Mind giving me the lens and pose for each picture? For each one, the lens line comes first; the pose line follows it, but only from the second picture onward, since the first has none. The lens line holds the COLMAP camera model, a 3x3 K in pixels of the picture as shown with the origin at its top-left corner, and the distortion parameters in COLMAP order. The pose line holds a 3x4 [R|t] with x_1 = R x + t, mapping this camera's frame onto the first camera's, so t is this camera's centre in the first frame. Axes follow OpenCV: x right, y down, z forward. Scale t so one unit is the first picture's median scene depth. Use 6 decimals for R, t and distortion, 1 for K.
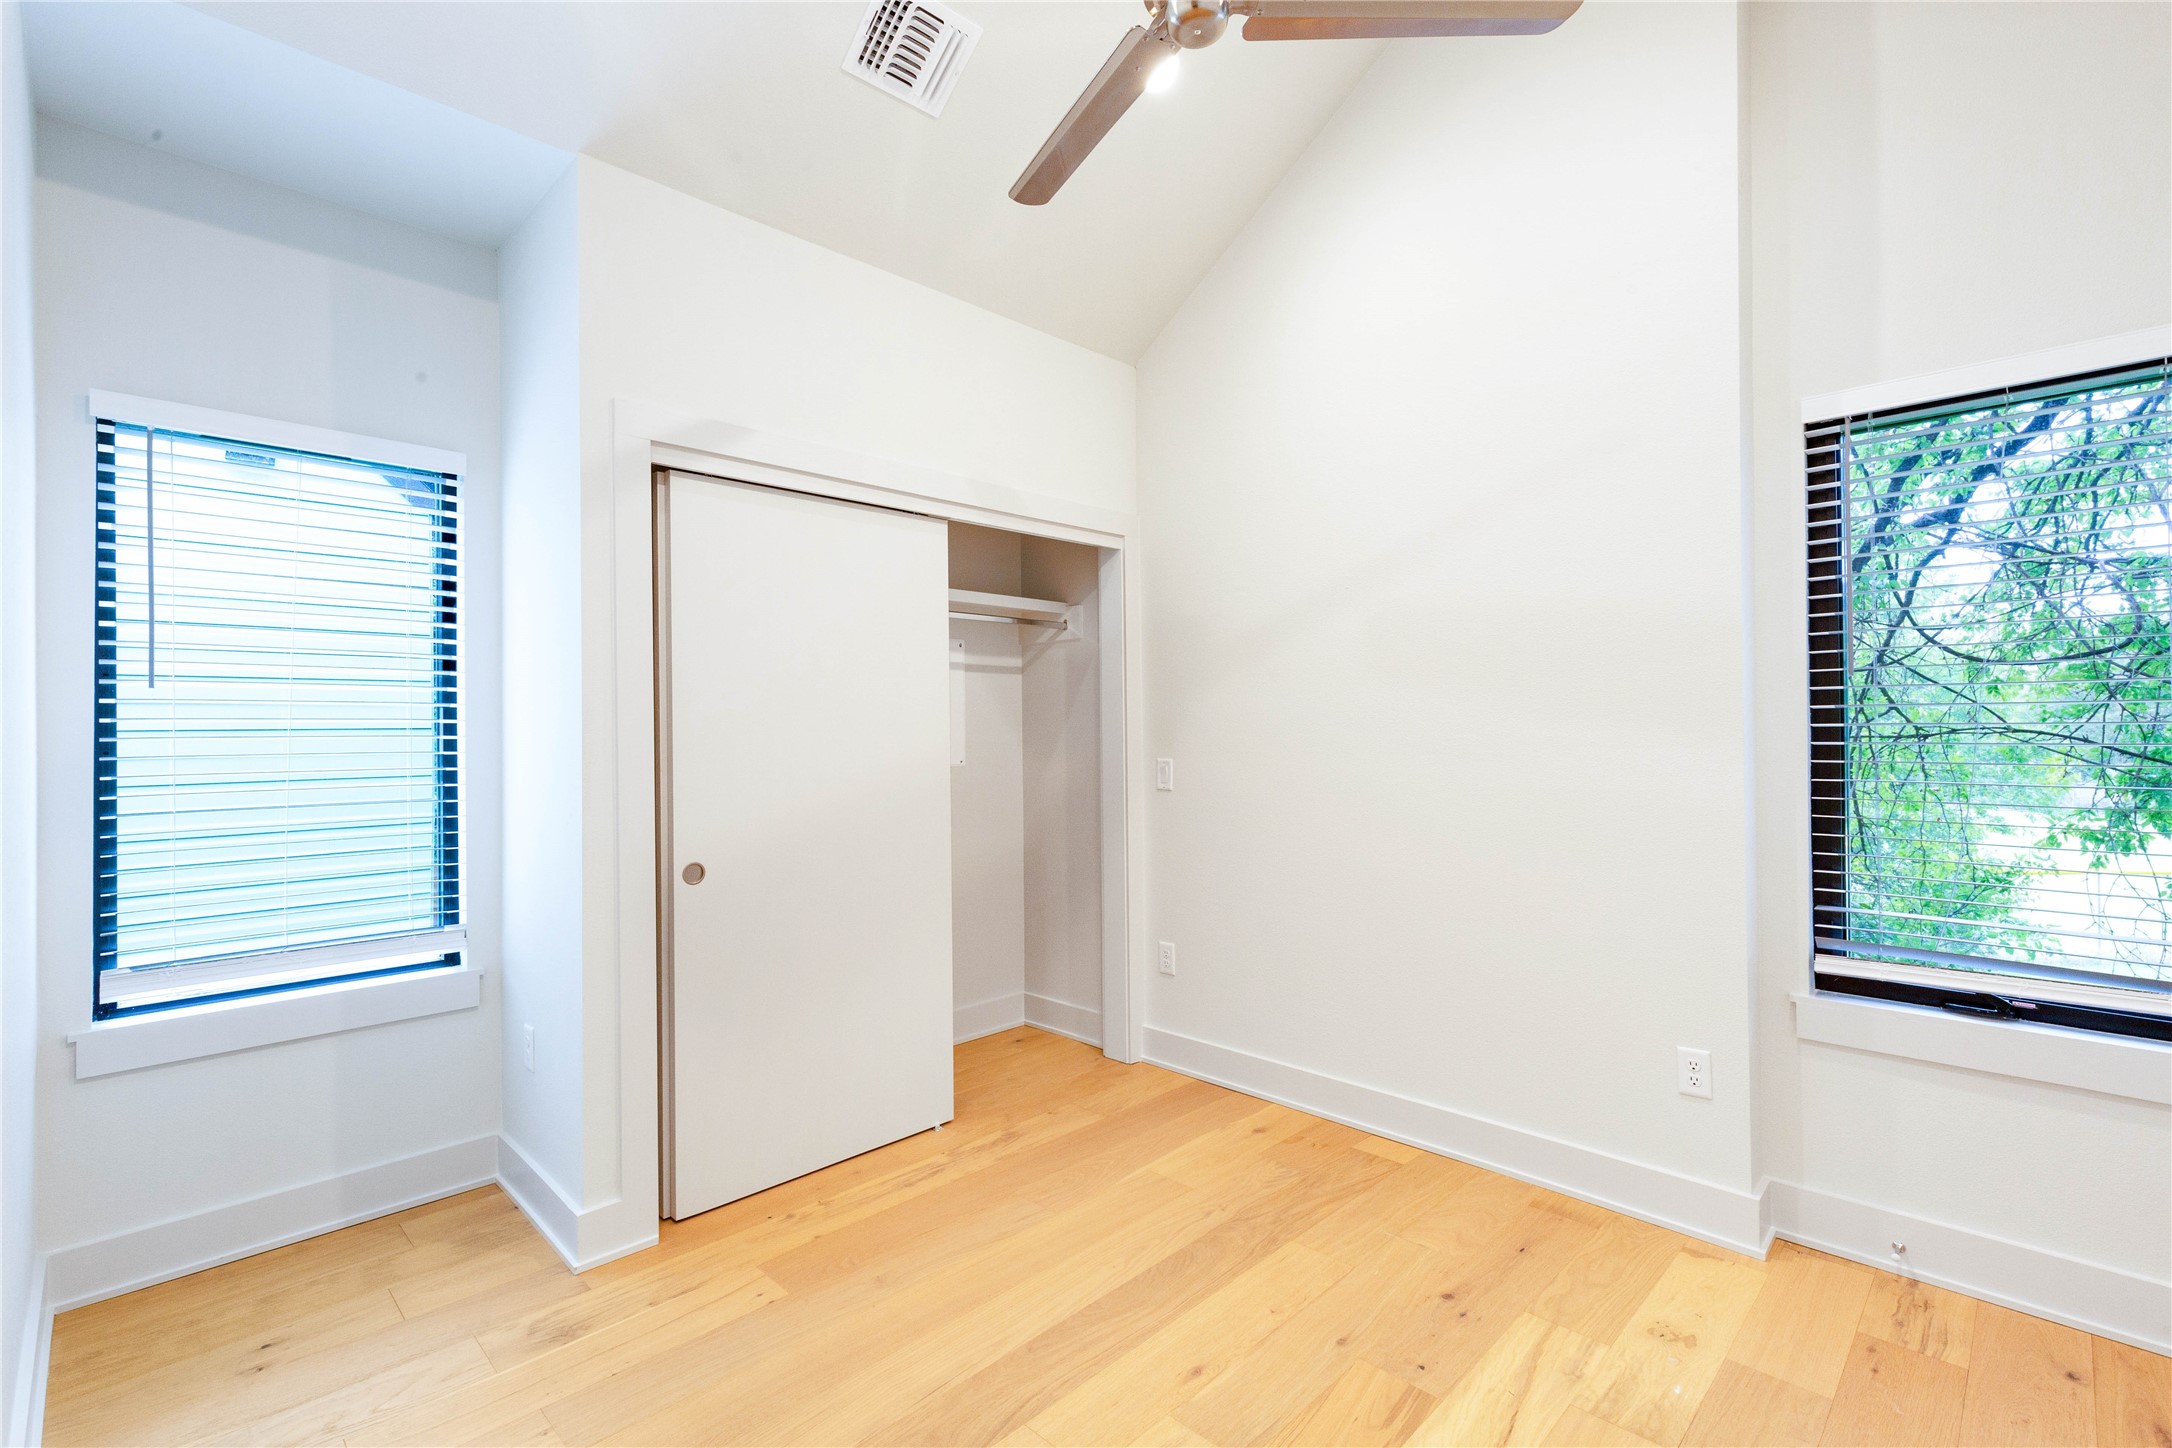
lens RADIAL K [[988.6, 0, 1084.4], [0, 988.6, 721.3], [0, 0, 1]] dist [0.012536, -0.001550]
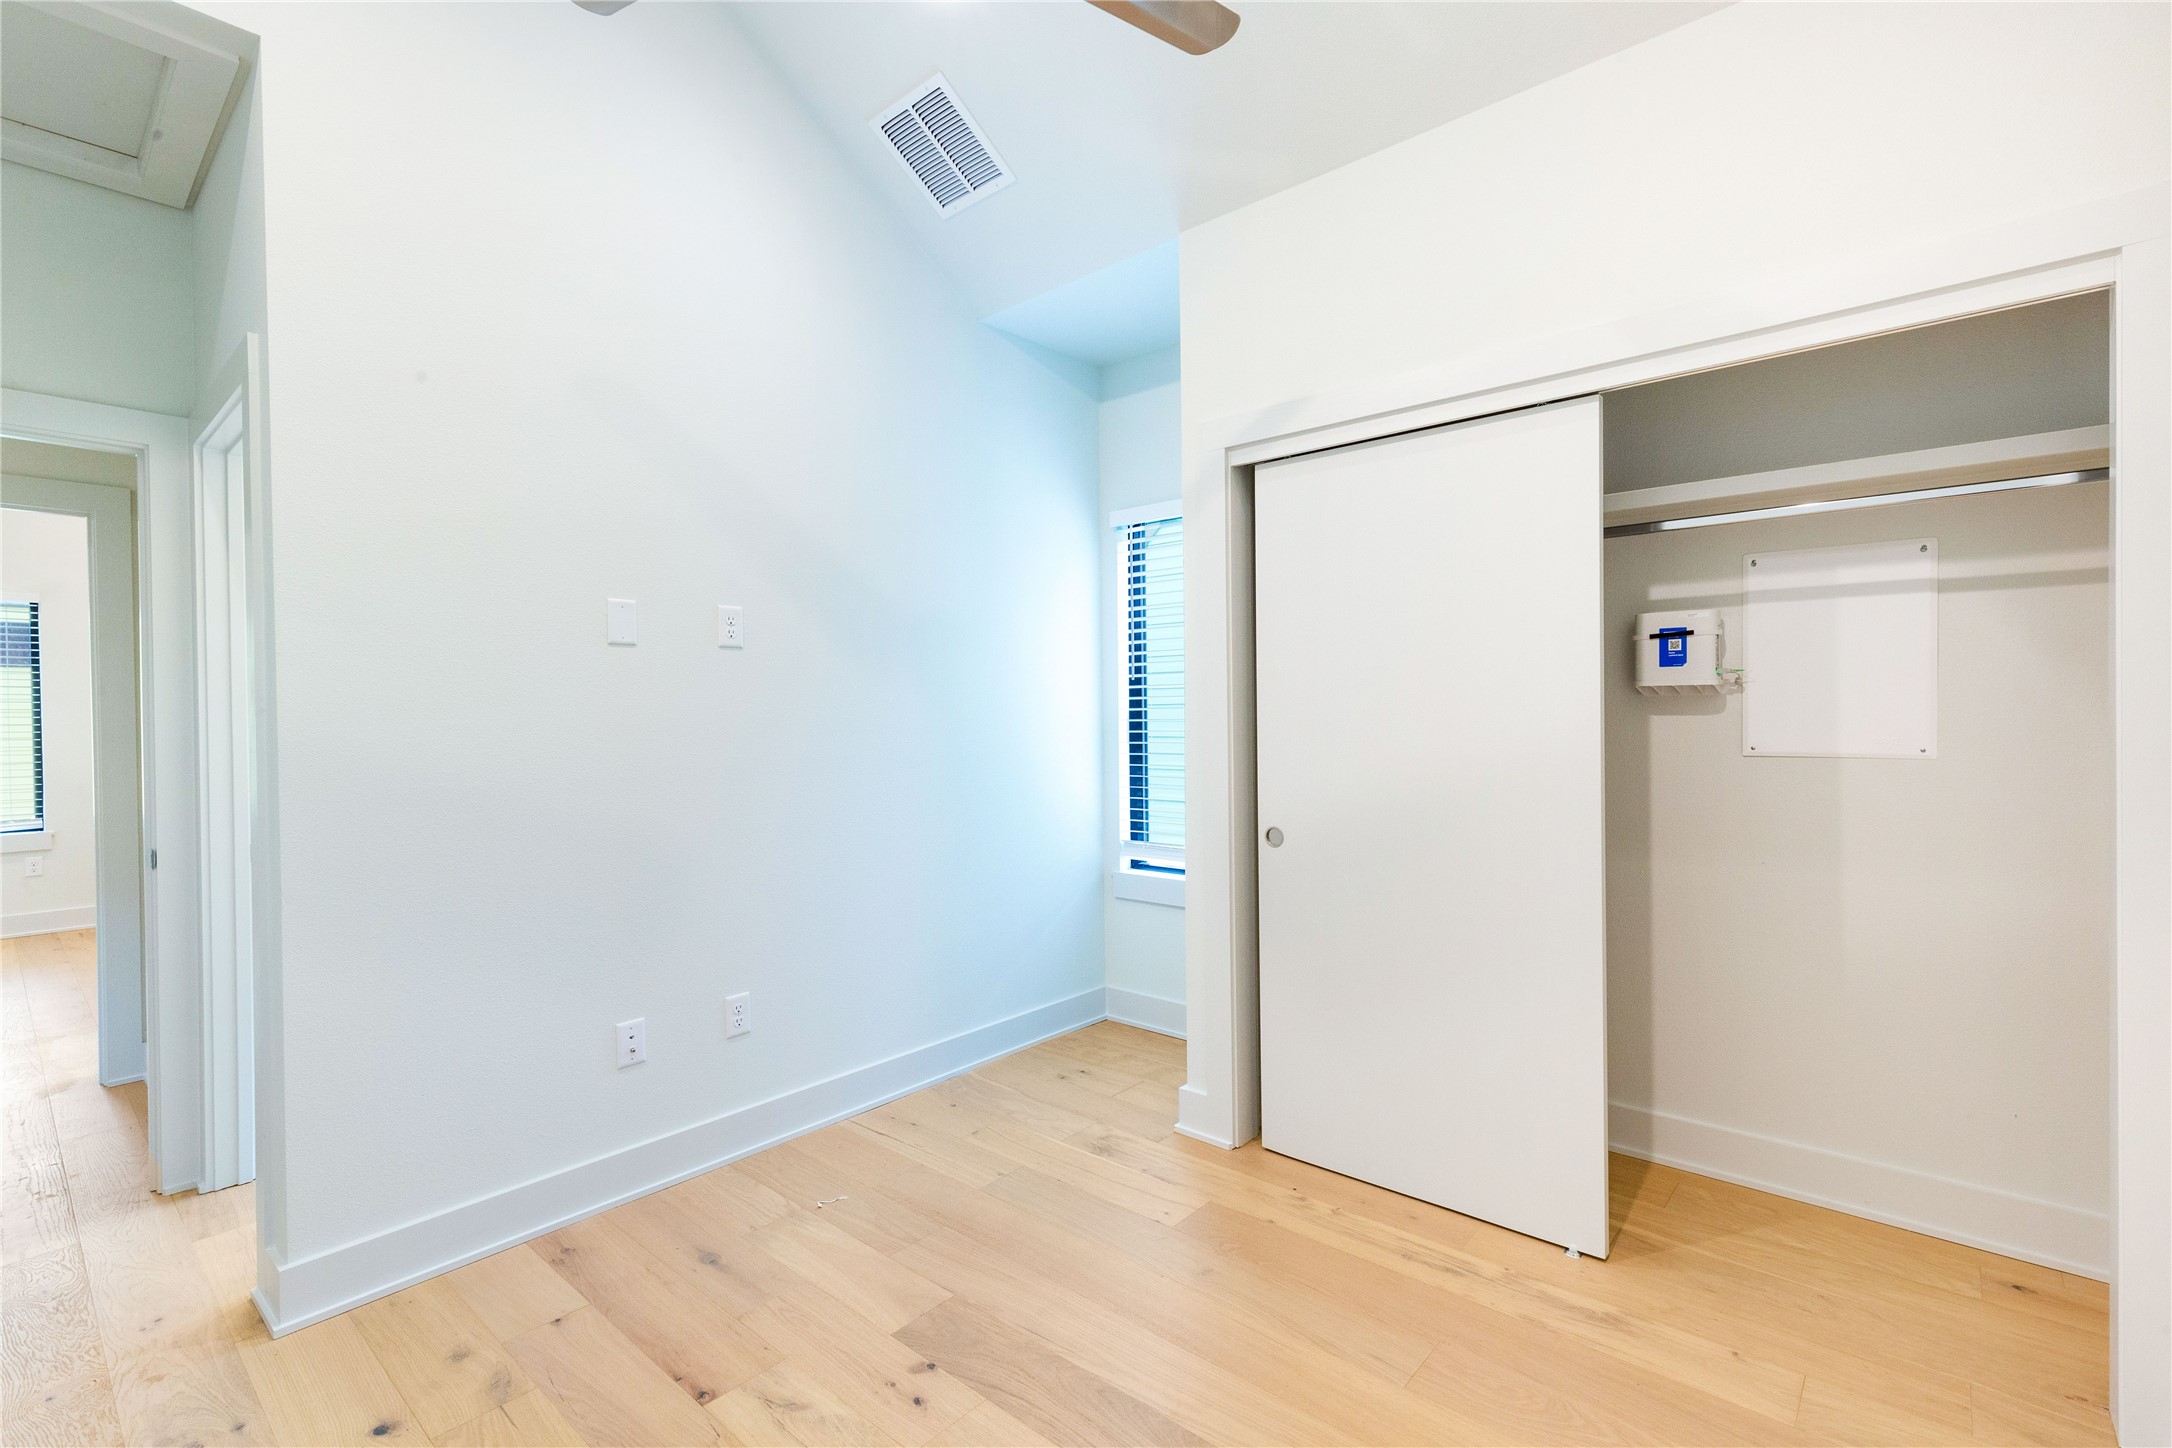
lens RADIAL K [[988.6, 0, 1109.0], [0, 988.6, 712.4], [0, 0, 1]] dist [0.012536, -0.001550]
pose [[0.059734, 0.007212, -0.998188, 0.673148], [0.017187, 0.999818, 0.008252, 0.009031], [0.998066, -0.017648, 0.059599, 0.772662]]
